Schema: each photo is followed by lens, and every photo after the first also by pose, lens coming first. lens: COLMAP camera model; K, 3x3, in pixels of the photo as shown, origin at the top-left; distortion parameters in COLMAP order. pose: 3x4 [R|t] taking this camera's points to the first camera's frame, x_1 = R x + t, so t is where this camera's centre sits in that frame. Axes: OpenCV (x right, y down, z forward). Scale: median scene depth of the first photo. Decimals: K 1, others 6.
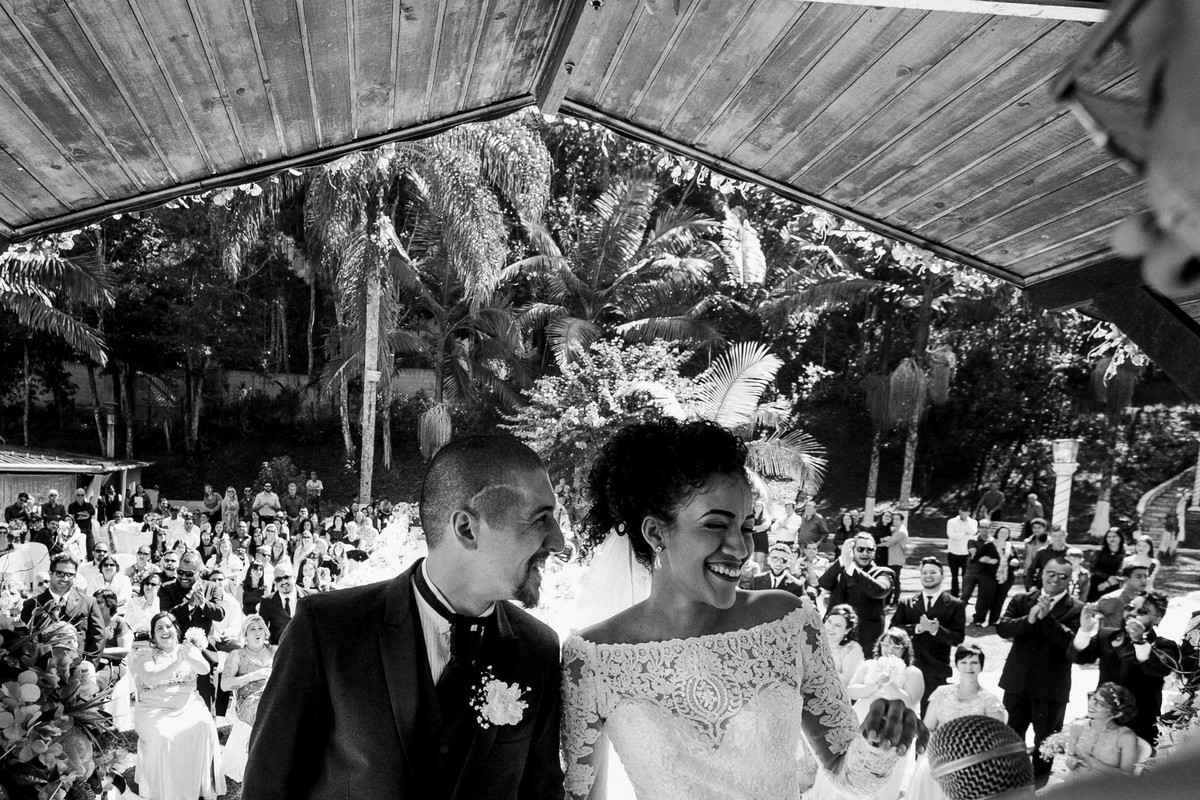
lens RADIAL K [[895.6, 0, 483.9], [0, 895.6, 566.2], [0, 0, 1]] dist [-0.000594, -0.000348]
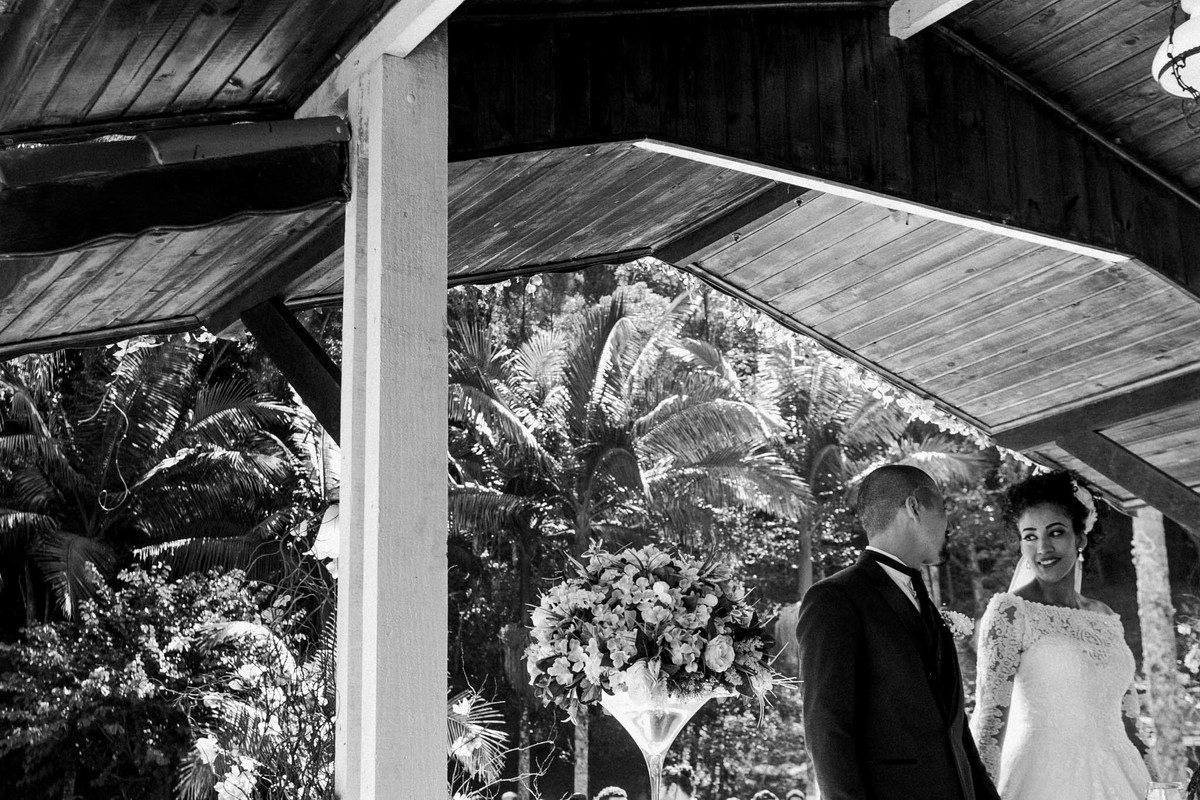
lens RADIAL K [[1477.8, 0, 562.9], [0, 1477.8, 484.8], [0, 0, 1]] dist [0.018798, -0.016981]
pose [[0.895569, 0.045428, 0.442597, -0.762355], [0.093969, 0.953021, -0.287960, 0.263433], [-0.434886, 0.299479, 0.849227, -0.416545]]
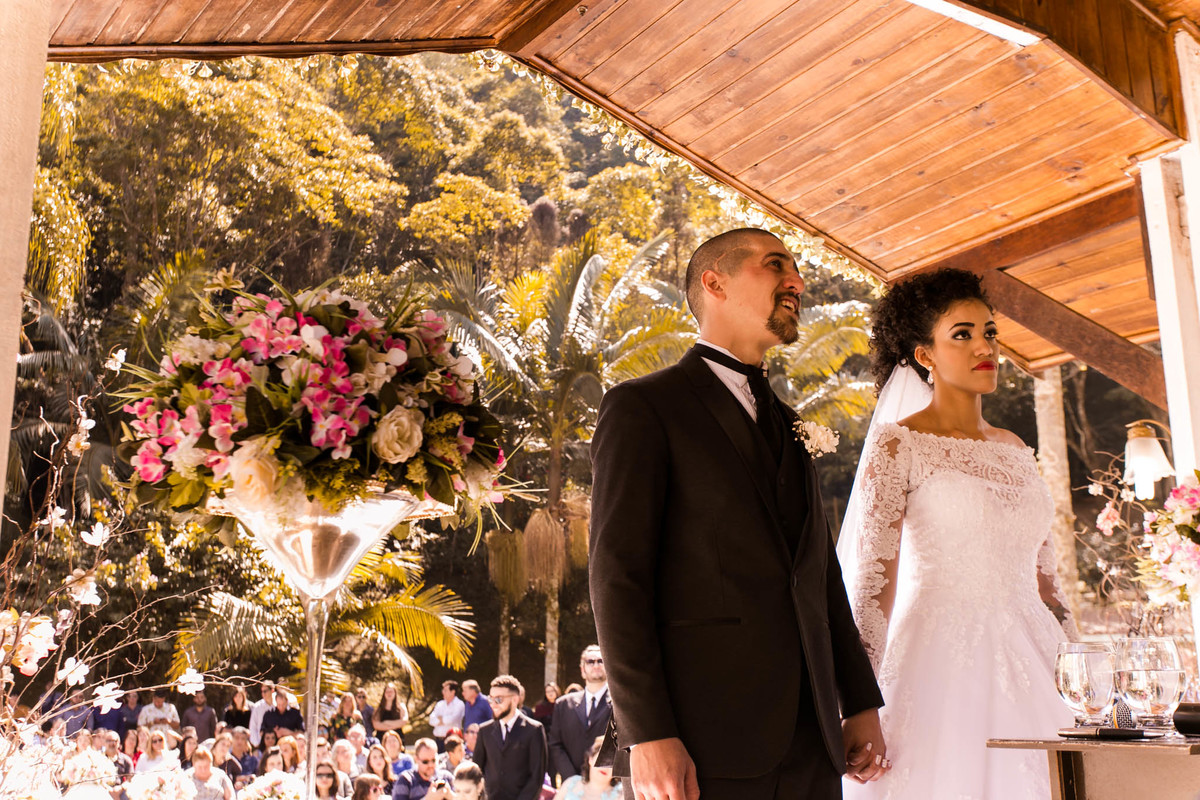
lens RADIAL K [[1277.1, 0, 600.0], [0, 1277.1, 400.0], [0, 0, 1]] dist [0.010784, 0.001631]
pose [[0.877804, 0.065013, 0.474589, -0.428208], [0.088961, 0.951387, -0.294870, 0.250151], [-0.470688, 0.301058, 0.829347, -0.101375]]
